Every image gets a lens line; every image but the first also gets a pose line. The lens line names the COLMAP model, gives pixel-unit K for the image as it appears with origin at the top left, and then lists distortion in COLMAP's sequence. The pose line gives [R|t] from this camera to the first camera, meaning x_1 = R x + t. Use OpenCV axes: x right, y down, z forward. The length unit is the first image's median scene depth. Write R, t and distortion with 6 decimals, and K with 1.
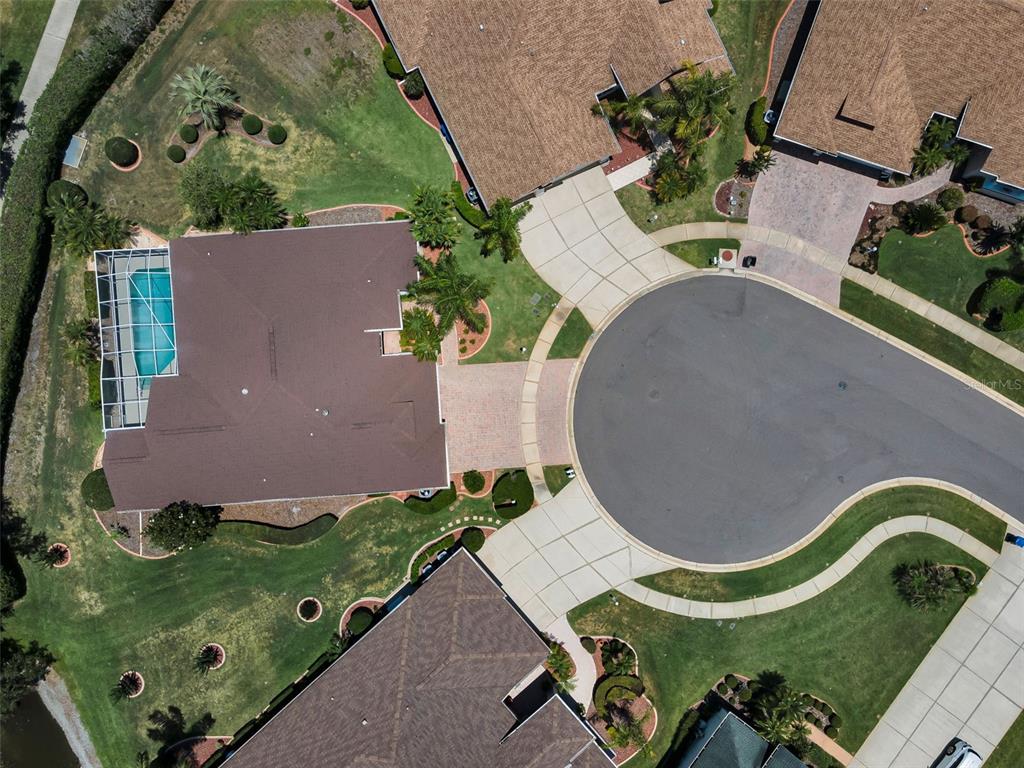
lens RADIAL K [[740.6, 0, 512.0], [0, 740.6, 384.0], [0, 0, 1]] dist [0.037750, 0.004275]
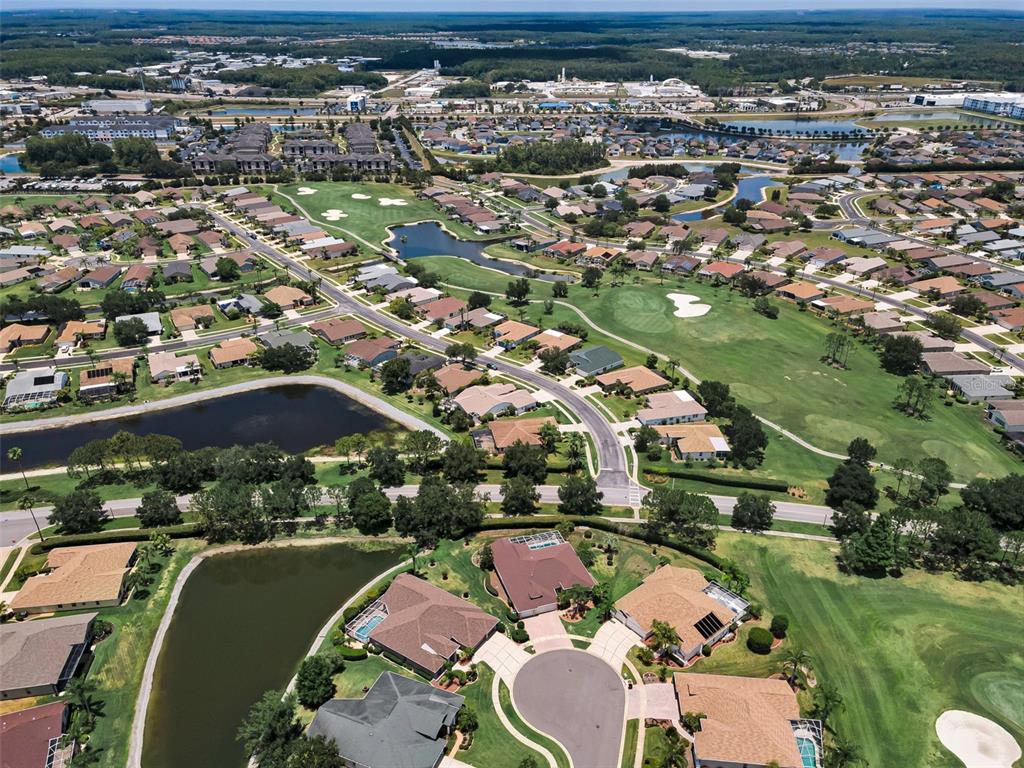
lens RADIAL K [[740.6, 0, 512.0], [0, 740.6, 384.0], [0, 0, 1]] dist [0.037750, 0.004275]
pose [[0.248396, 0.426195, -0.869860, 2.024884], [-0.968642, 0.114605, -0.220452, 0.686939], [0.005734, 0.897342, 0.441298, -1.096912]]
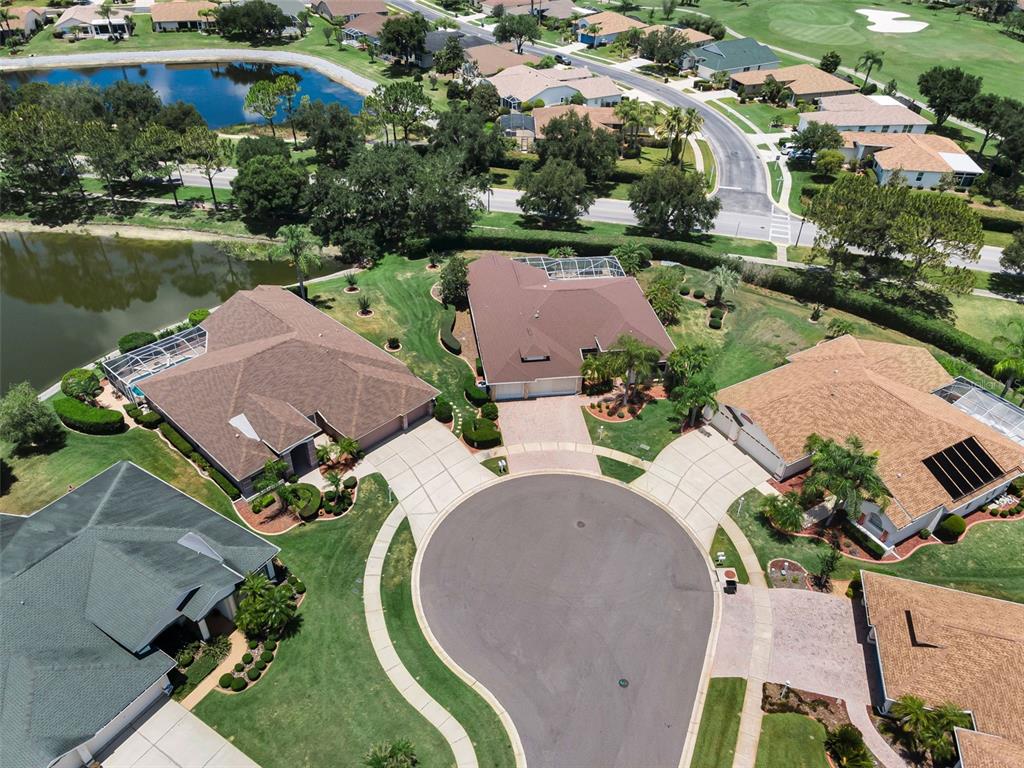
lens RADIAL K [[740.6, 0, 512.0], [0, 740.6, 384.0], [0, 0, 1]] dist [0.037750, 0.004275]
pose [[0.077405, 0.606051, -0.791650, 0.904889], [-0.996913, 0.036568, -0.069479, 0.178918], [-0.013159, 0.794584, 0.607011, 0.198160]]
